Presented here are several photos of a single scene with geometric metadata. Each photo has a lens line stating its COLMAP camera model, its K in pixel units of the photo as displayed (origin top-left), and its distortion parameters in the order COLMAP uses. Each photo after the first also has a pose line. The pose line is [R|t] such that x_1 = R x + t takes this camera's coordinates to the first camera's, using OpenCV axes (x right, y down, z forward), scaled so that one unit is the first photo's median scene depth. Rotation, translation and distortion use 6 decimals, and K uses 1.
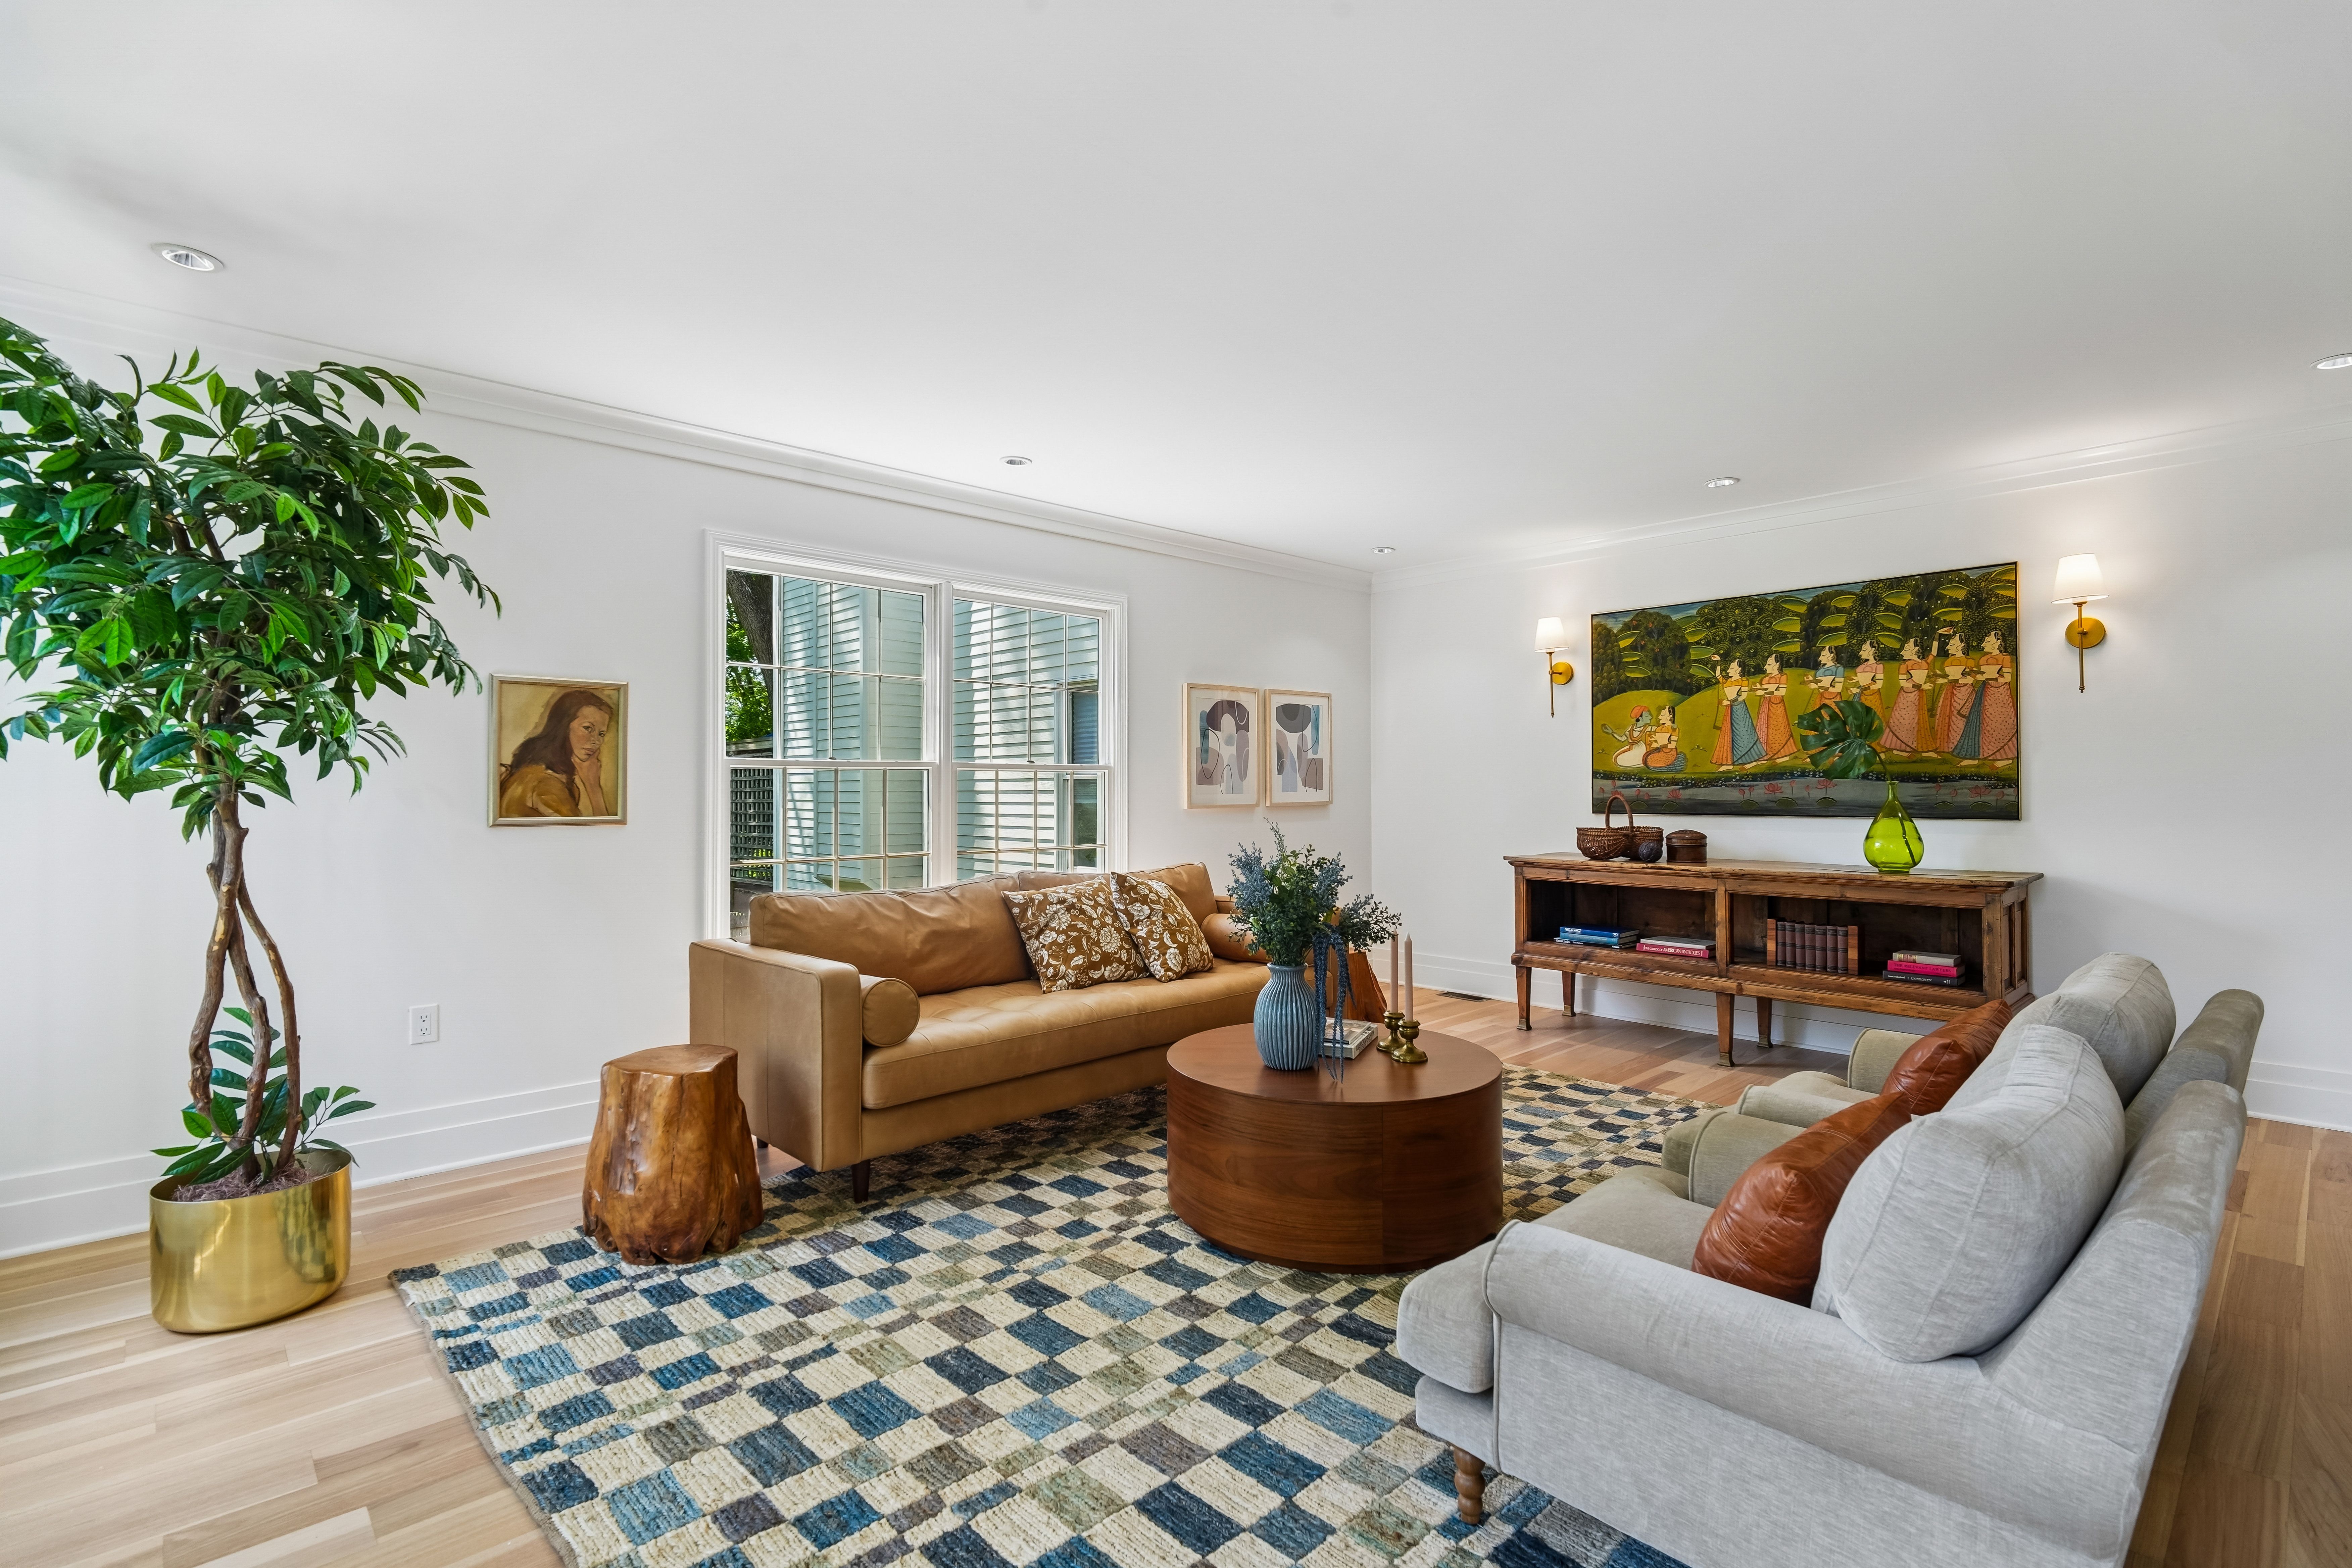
lens RADIAL K [[1099.7, 0, 1180.1], [0, 1099.7, 785.5], [0, 0, 1]] dist [-0.000172, -0.003821]
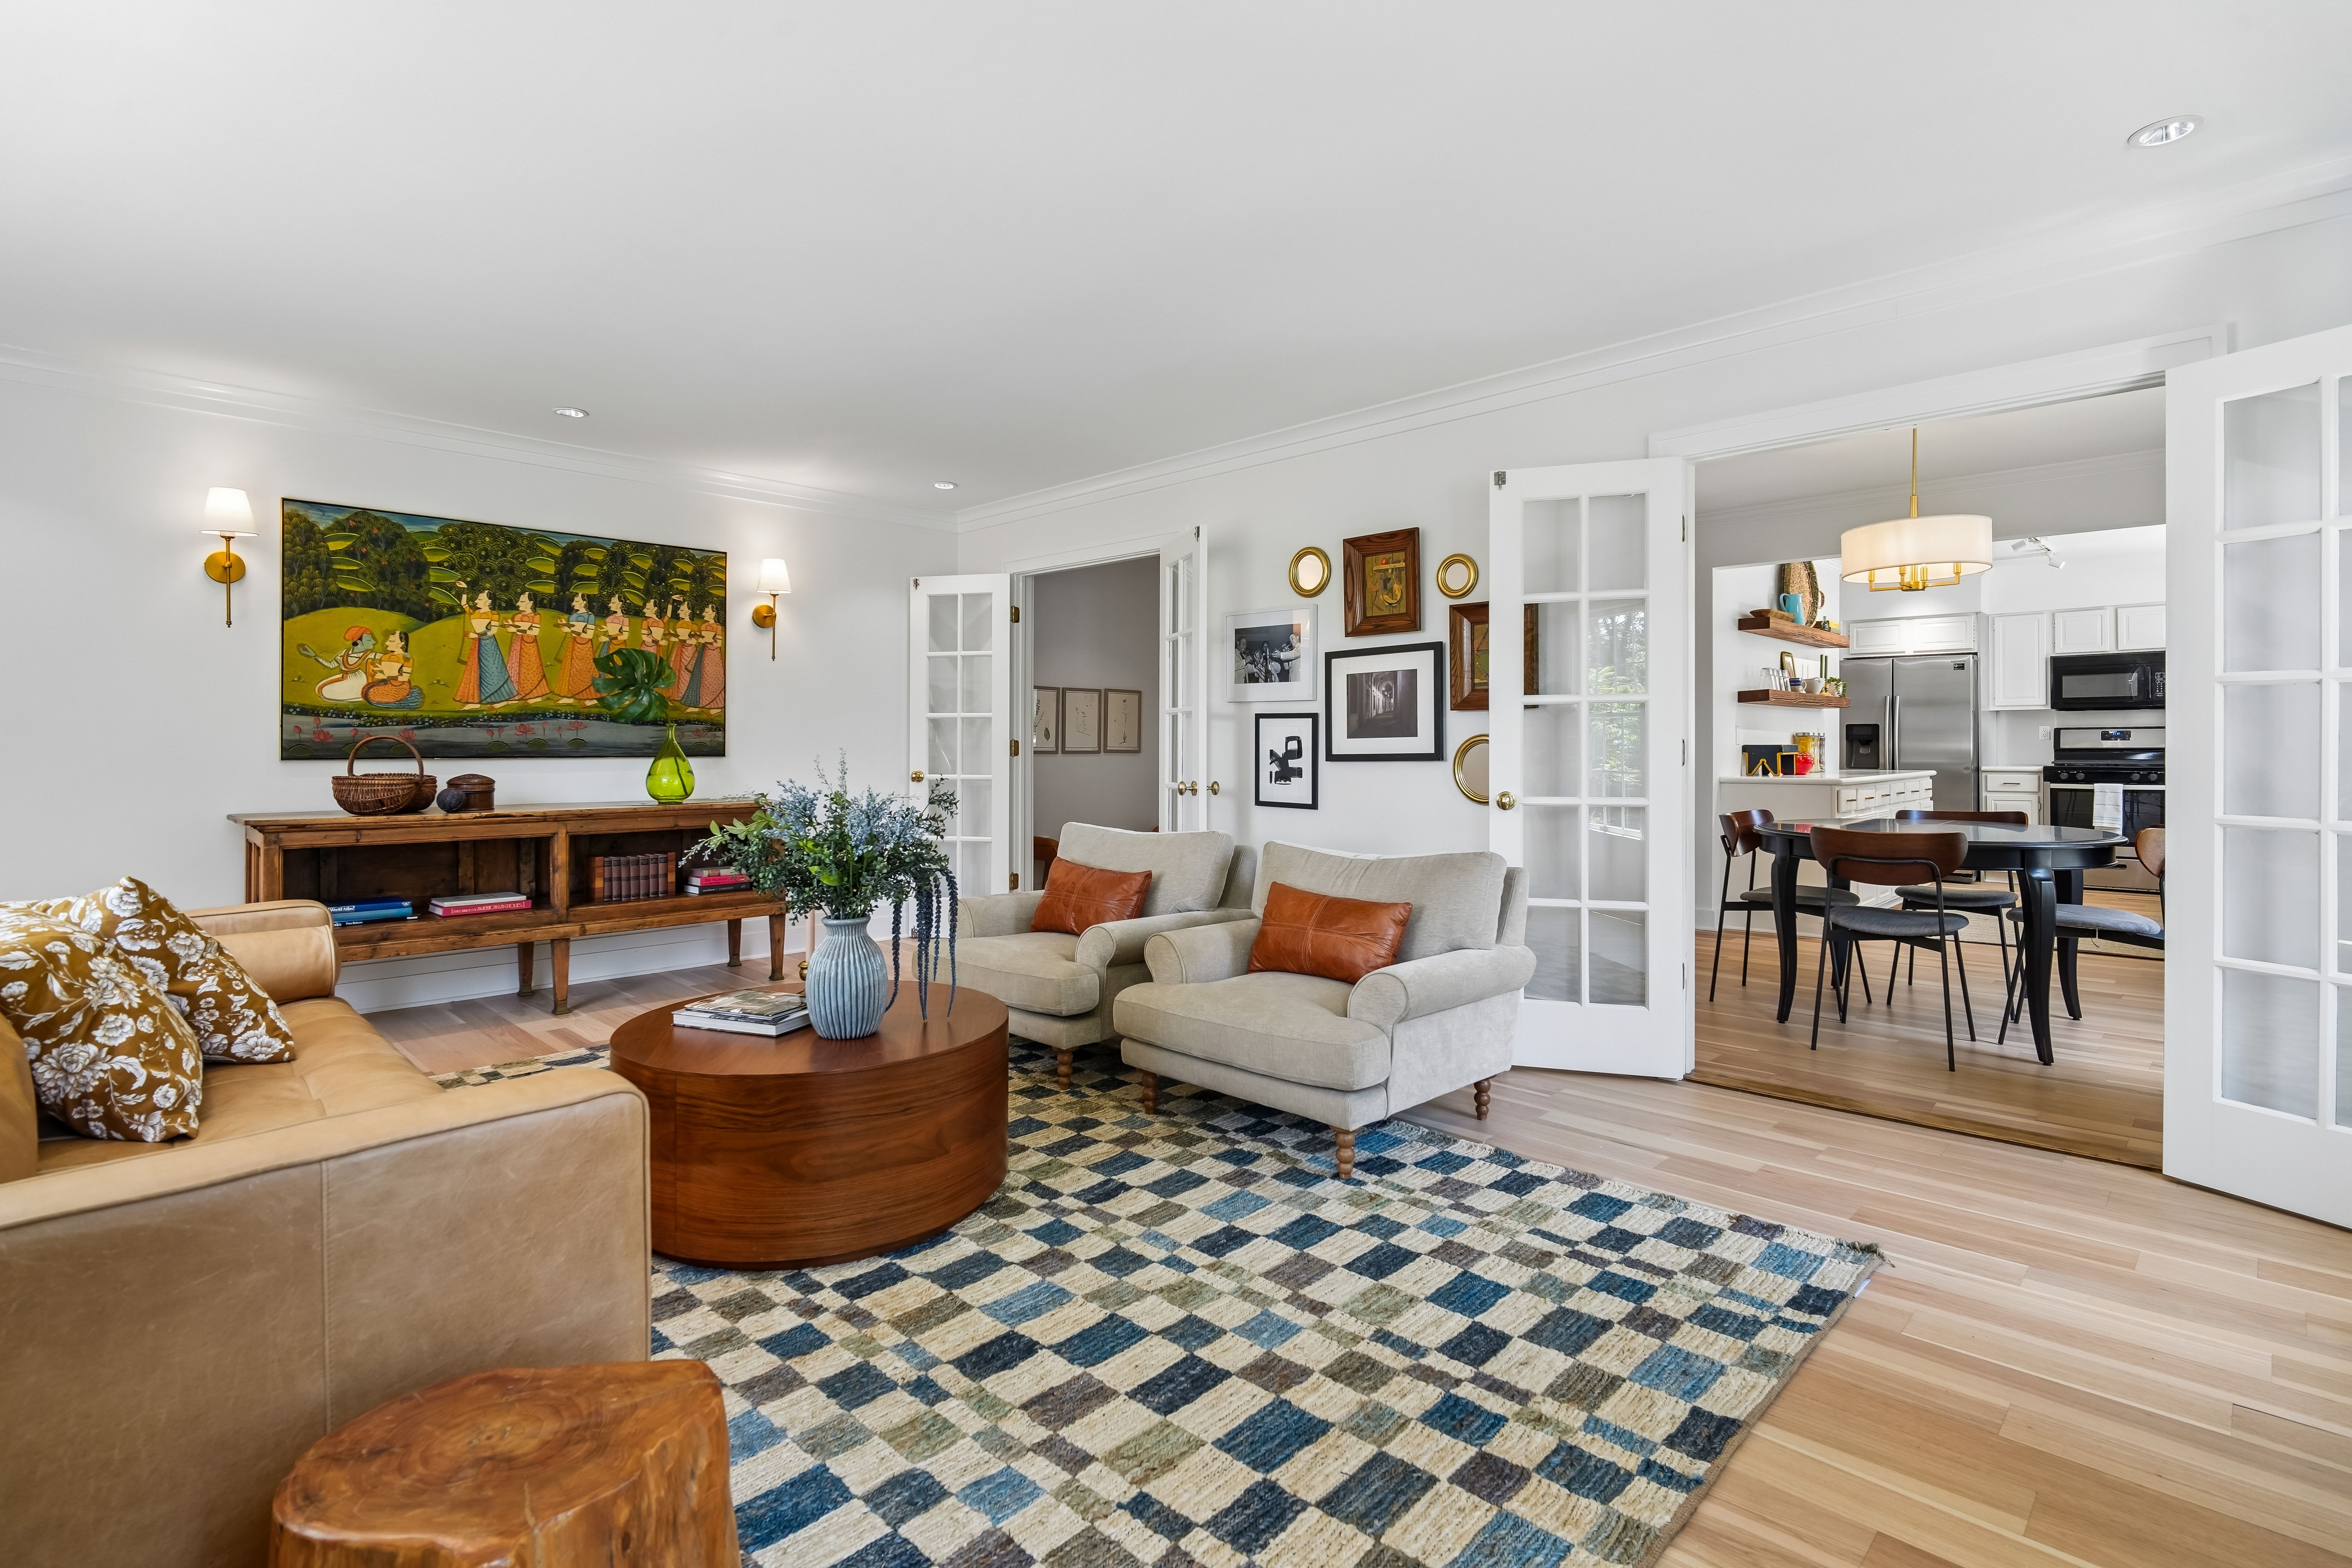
lens RADIAL K [[1099.7, 0, 1184.7], [0, 1099.7, 754.5], [0, 0, 1]] dist [-0.000172, -0.003821]
pose [[-0.039006, -0.007315, 0.999212, -1.052752], [-0.004074, 0.999966, 0.007161, 0.035837], [-0.999231, -0.003792, -0.039034, 1.039599]]
